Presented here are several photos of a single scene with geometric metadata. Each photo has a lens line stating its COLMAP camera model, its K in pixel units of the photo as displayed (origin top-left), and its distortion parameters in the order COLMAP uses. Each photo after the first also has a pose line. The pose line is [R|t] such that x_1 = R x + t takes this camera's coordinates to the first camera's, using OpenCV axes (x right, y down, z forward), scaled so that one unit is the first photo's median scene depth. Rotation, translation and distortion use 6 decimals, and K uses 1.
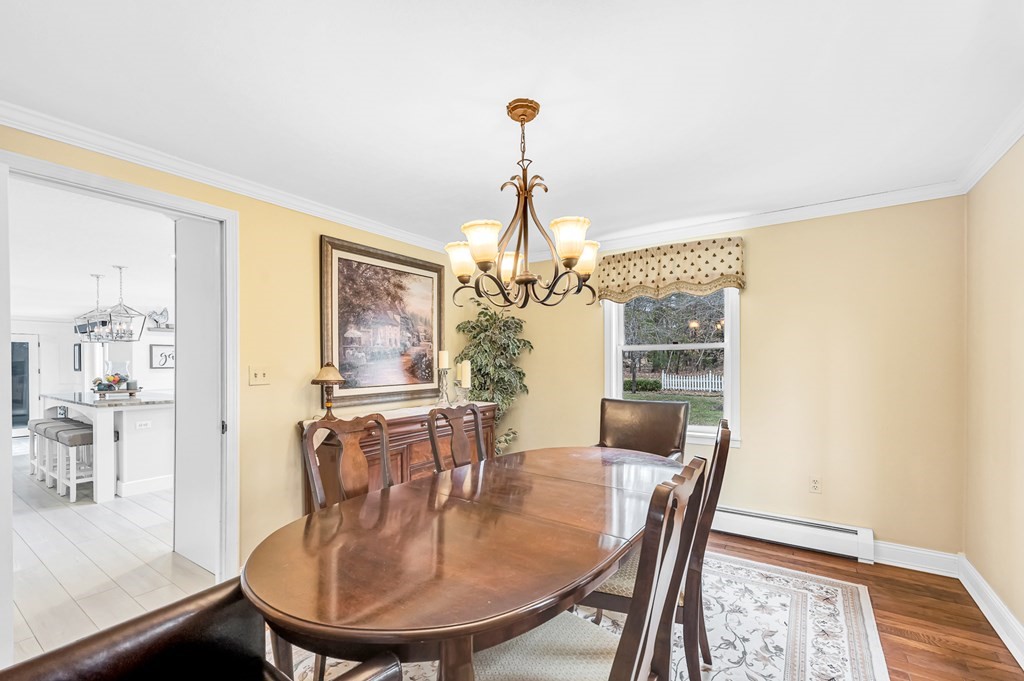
lens RADIAL K [[432.0, 0, 510.0], [0, 432.0, 363.3], [0, 0, 1]] dist [-0.000207, -0.000024]
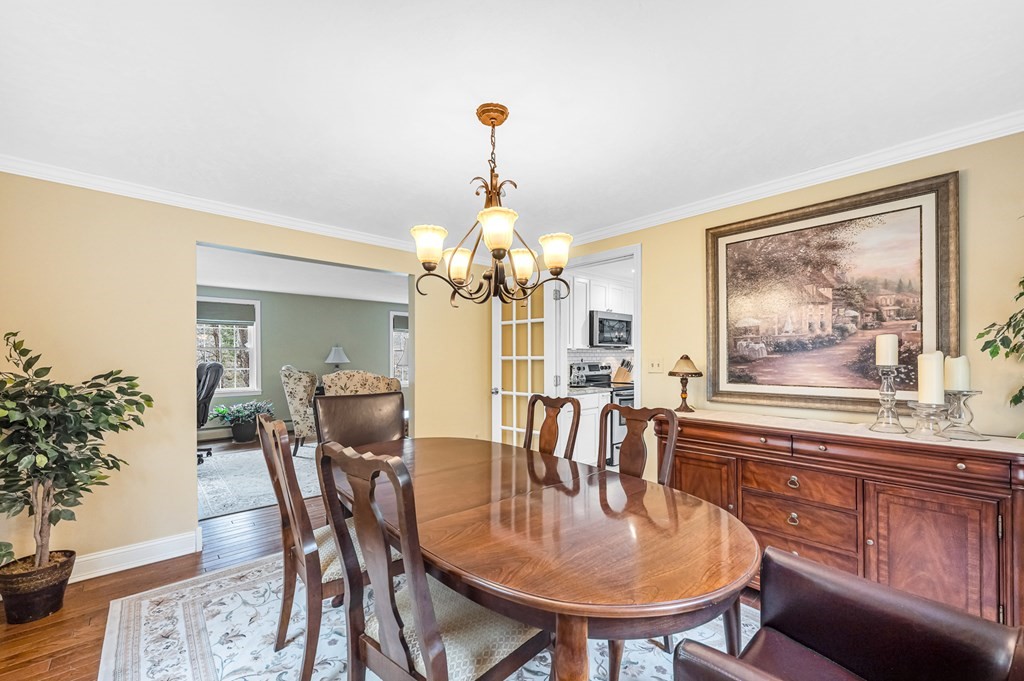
lens RADIAL K [[413.4, 0, 508.6], [0, 413.4, 350.1], [0, 0, 1]] dist [0.000064, -0.000031]
pose [[-0.229135, -0.004900, -0.973382, 0.544343], [0.007947, 0.999945, -0.006905, -0.010161], [0.973362, -0.009318, -0.229083, 0.683543]]
